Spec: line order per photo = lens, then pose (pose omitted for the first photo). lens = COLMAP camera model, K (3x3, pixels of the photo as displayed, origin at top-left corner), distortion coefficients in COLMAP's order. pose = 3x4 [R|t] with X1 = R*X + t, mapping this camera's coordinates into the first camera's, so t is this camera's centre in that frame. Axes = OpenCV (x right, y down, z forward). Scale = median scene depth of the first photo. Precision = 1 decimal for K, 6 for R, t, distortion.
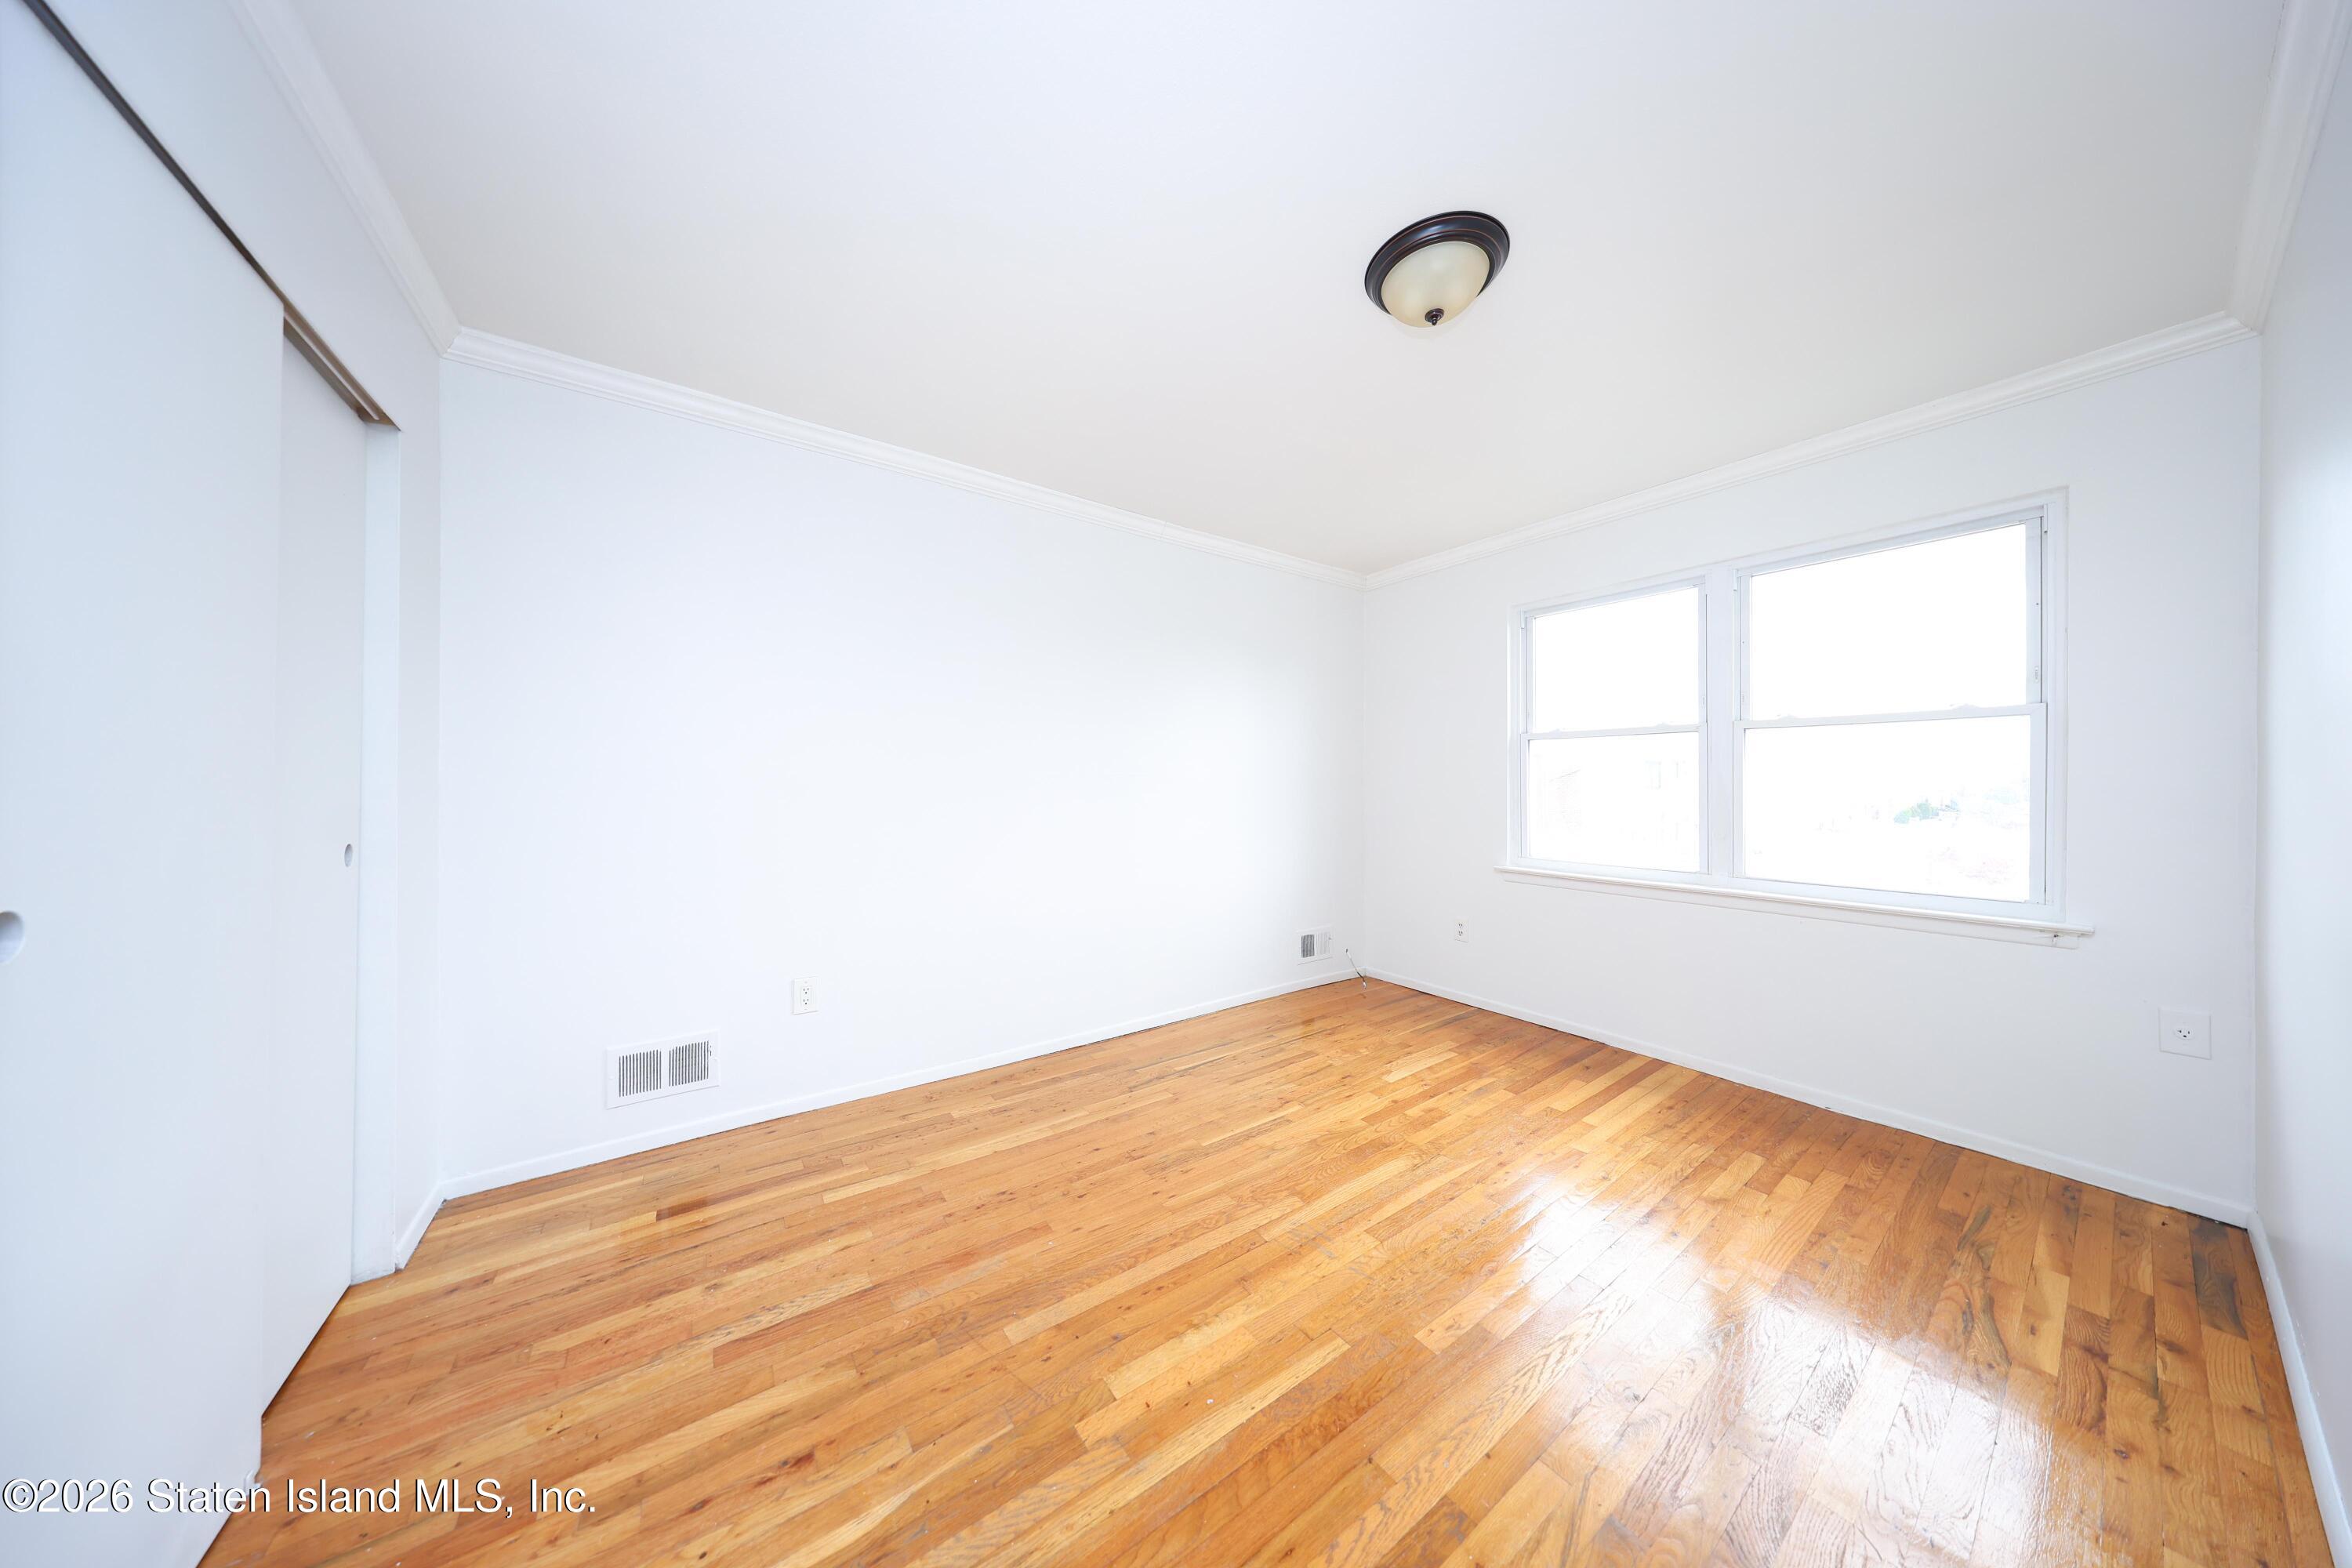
lens RADIAL K [[683.7, 0, 1176.0], [0, 683.7, 784.0], [0, 0, 1]] dist [-0.000930, -0.000063]
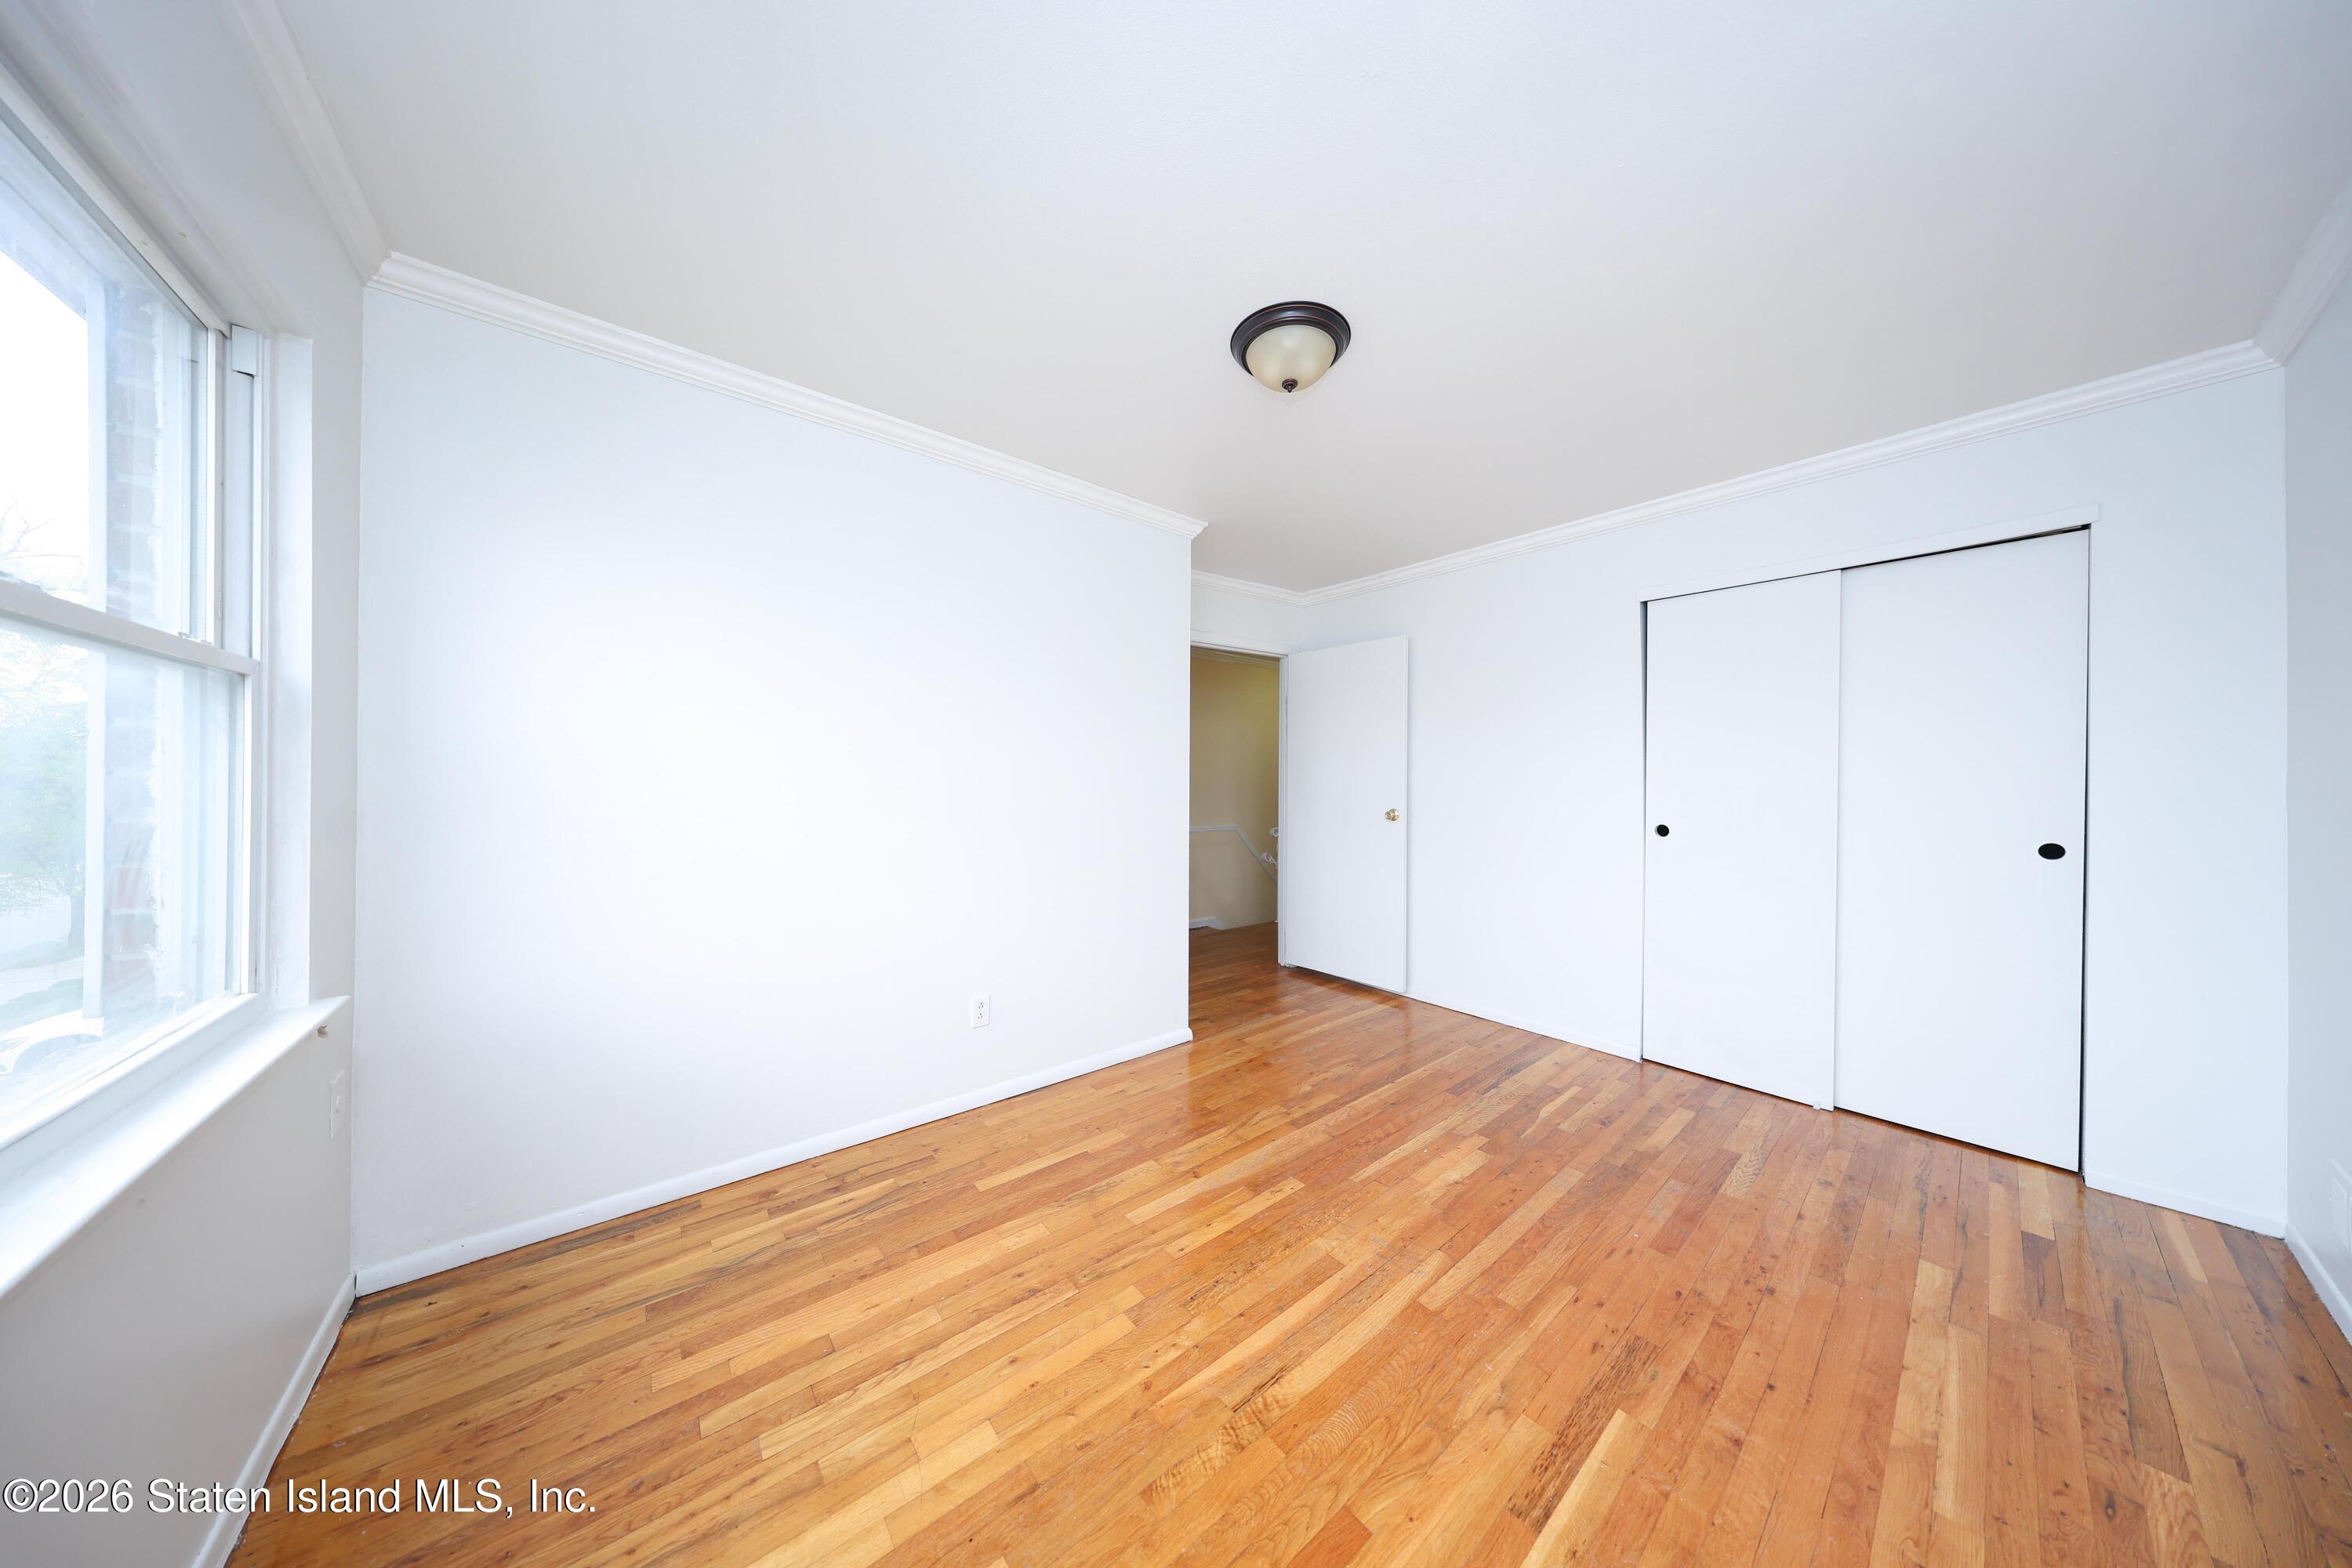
lens RADIAL K [[683.7, 0, 1176.0], [0, 683.7, 784.0], [0, 0, 1]] dist [-0.000930, -0.000063]
pose [[-0.997431, -0.010234, -0.070904, 0.587743], [-0.010318, 0.999946, 0.000820, -0.016833], [0.070892, 0.001549, -0.997483, 1.939853]]
